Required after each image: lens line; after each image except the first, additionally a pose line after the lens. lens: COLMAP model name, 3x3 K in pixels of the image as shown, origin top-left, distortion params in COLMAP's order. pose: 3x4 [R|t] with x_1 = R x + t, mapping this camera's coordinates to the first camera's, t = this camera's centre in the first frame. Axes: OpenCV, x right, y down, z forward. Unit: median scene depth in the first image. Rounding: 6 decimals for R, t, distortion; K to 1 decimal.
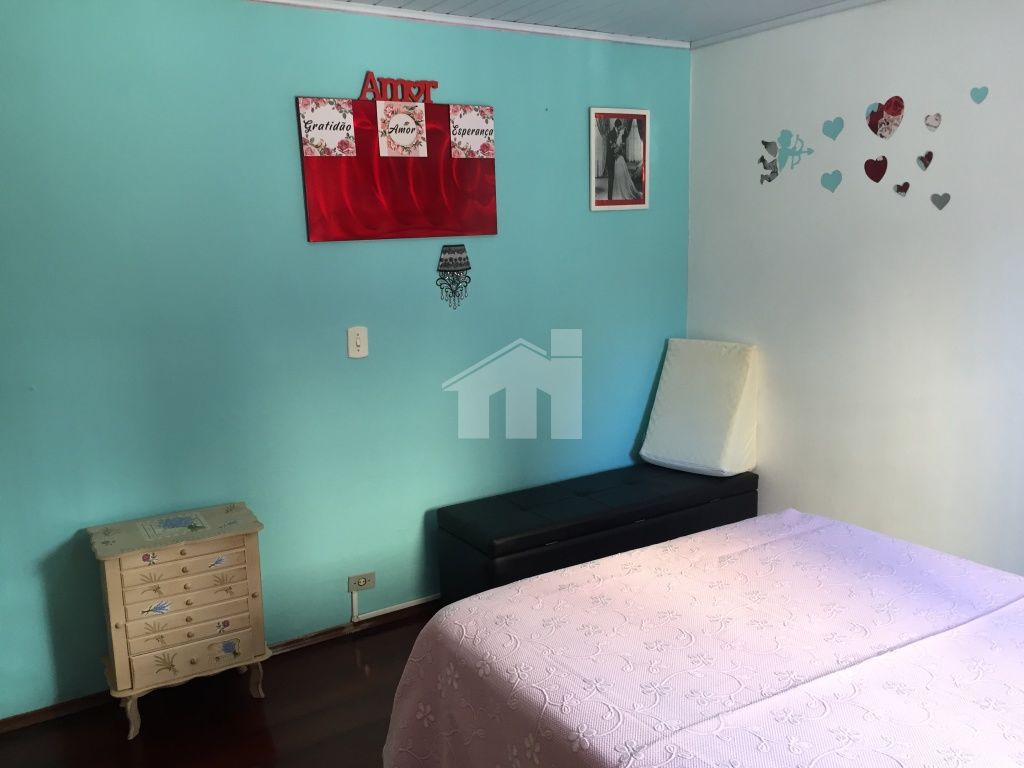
lens RADIAL K [[884.9, 0, 511.3], [0, 884.9, 383.4], [0, 0, 1]] dist [0.092832, -0.116445]
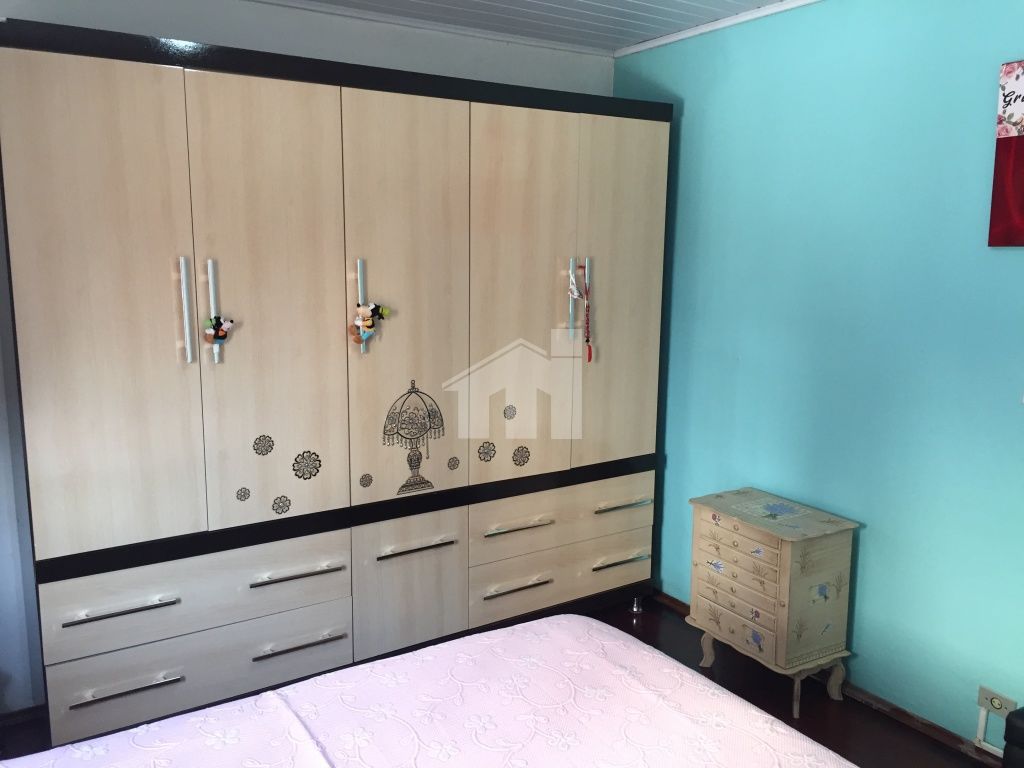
lens RADIAL K [[884.9, 0, 511.7], [0, 884.9, 385.7], [0, 0, 1]] dist [0.092832, -0.116445]
pose [[0.017614, 0.185751, -0.982439, 0.620799], [-0.186575, 0.965943, 0.179287, -0.112761], [0.982283, 0.180140, 0.051671, 0.613647]]
